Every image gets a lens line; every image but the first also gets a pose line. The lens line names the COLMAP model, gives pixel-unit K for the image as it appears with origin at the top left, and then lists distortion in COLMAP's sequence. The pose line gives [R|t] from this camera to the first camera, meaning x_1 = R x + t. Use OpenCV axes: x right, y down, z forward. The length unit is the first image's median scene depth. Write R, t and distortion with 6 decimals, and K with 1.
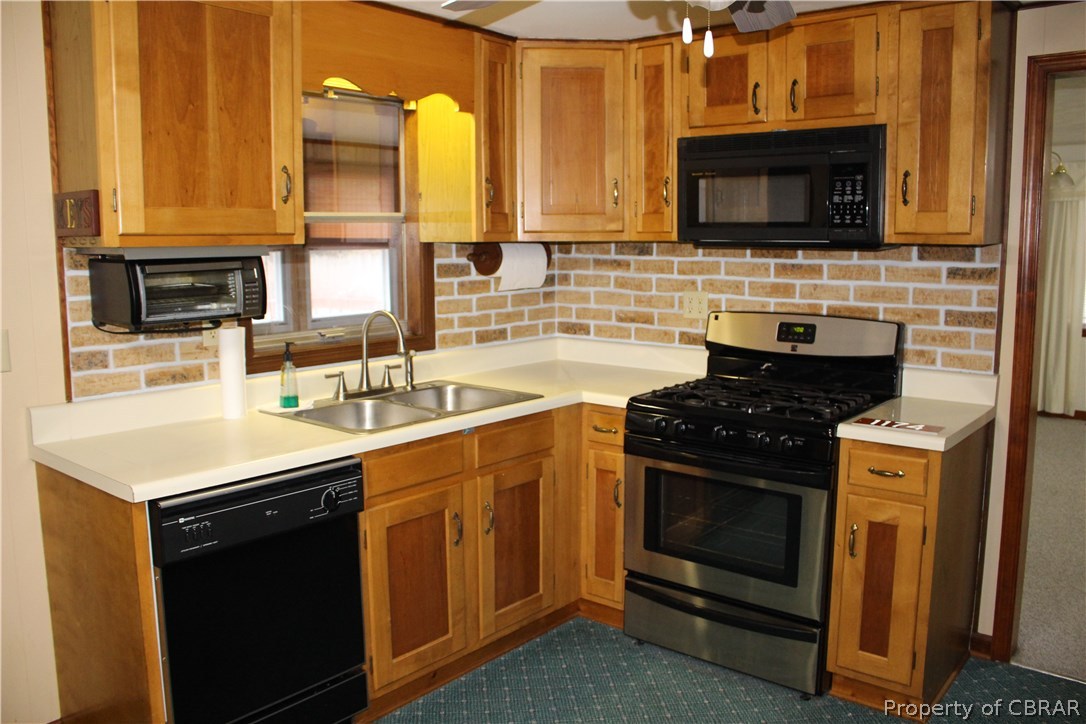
lens RADIAL K [[898.3, 0, 543.0], [0, 898.3, 362.0], [0, 0, 1]] dist [-0.105939, 0.008215]
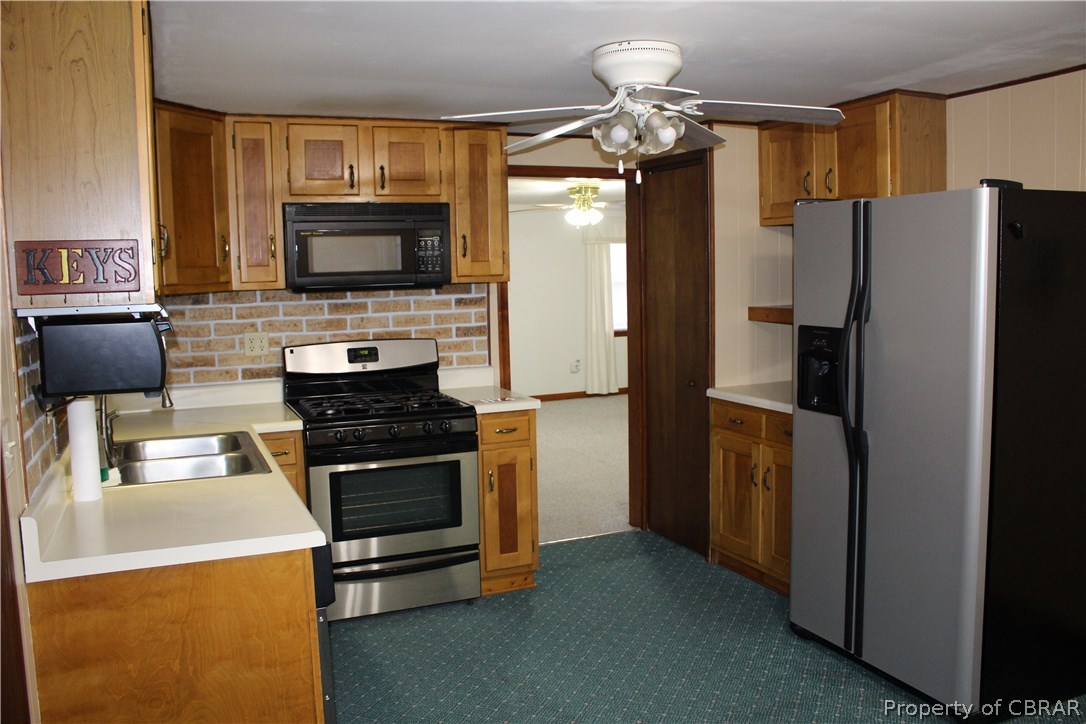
lens RADIAL K [[898.3, 0, 543.0], [0, 898.3, 362.0], [0, 0, 1]] dist [-0.105939, 0.008215]
pose [[0.452561, -0.097516, 0.886385, -0.756260], [0.146485, 0.988629, 0.033974, -0.028180], [-0.879619, 0.114467, 0.461700, 0.161939]]
